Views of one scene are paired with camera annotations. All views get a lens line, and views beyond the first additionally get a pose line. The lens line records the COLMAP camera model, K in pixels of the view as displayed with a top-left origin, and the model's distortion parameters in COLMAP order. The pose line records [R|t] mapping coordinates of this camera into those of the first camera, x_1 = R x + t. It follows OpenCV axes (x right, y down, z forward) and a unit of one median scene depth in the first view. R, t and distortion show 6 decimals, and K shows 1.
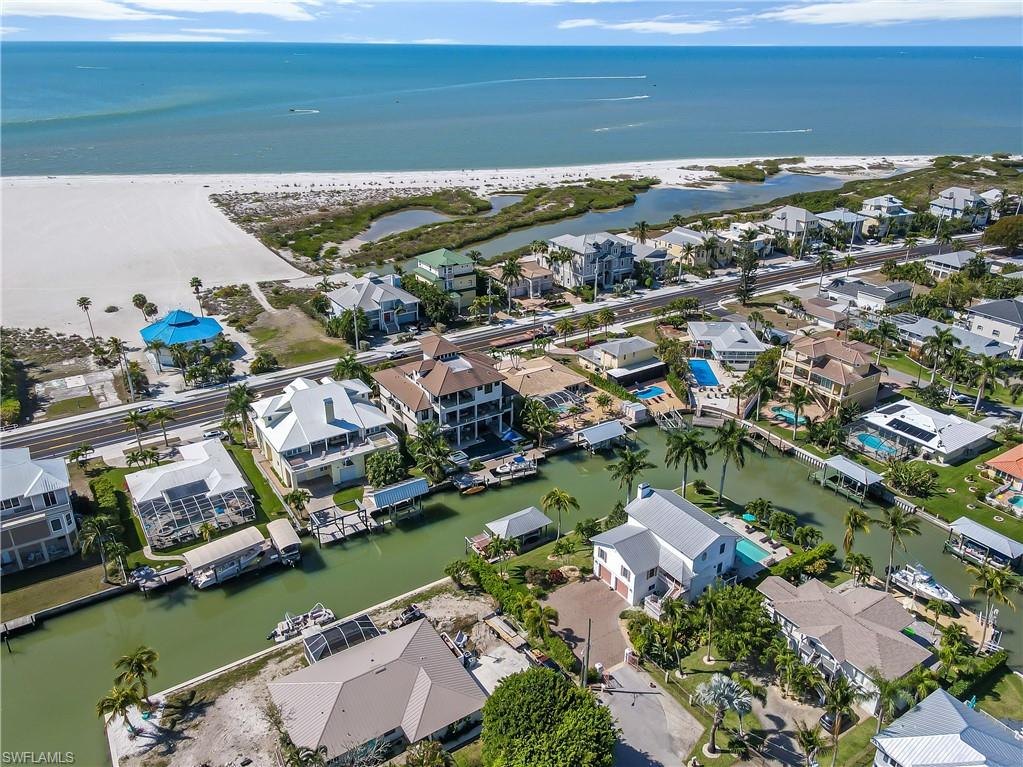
lens RADIAL K [[751.8, 0, 511.5], [0, 751.8, 383.5], [0, 0, 1]] dist [0.001409, 0.006332]
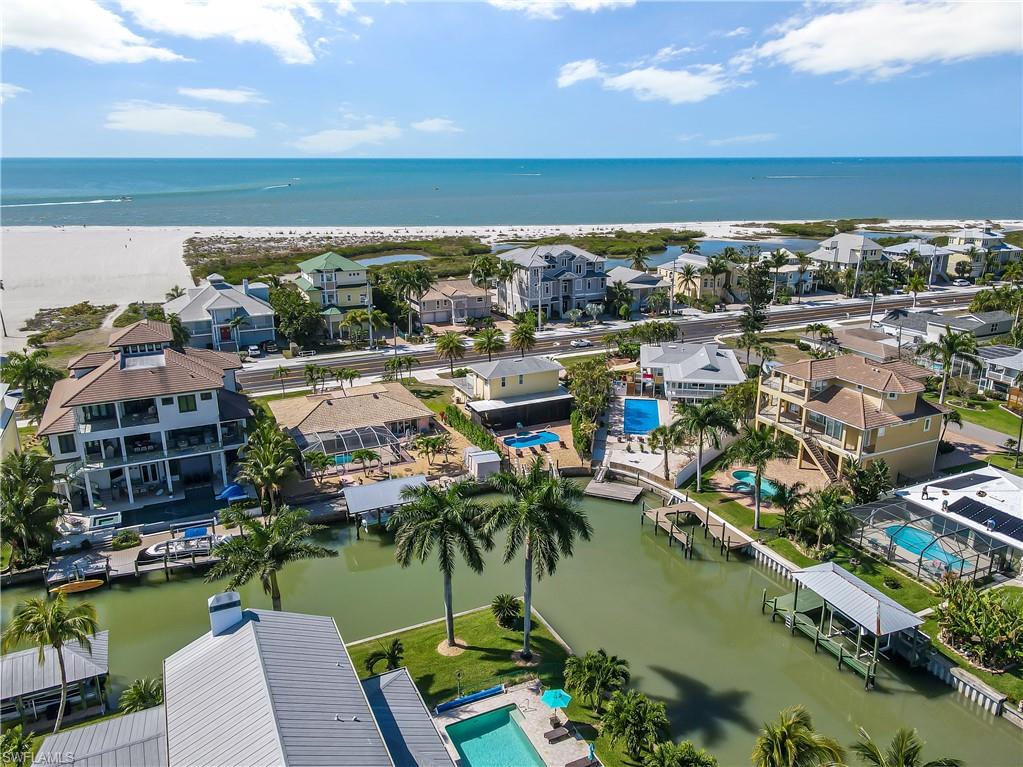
lens RADIAL K [[746.5, 0, 511.5], [0, 746.5, 383.5], [0, 0, 1]] dist [0.012109, -0.002413]
pose [[0.991444, 0.032929, -0.126313, 0.245505], [-0.048967, 0.990815, -0.126049, 0.044433], [0.121002, 0.131155, 0.983950, 0.419121]]
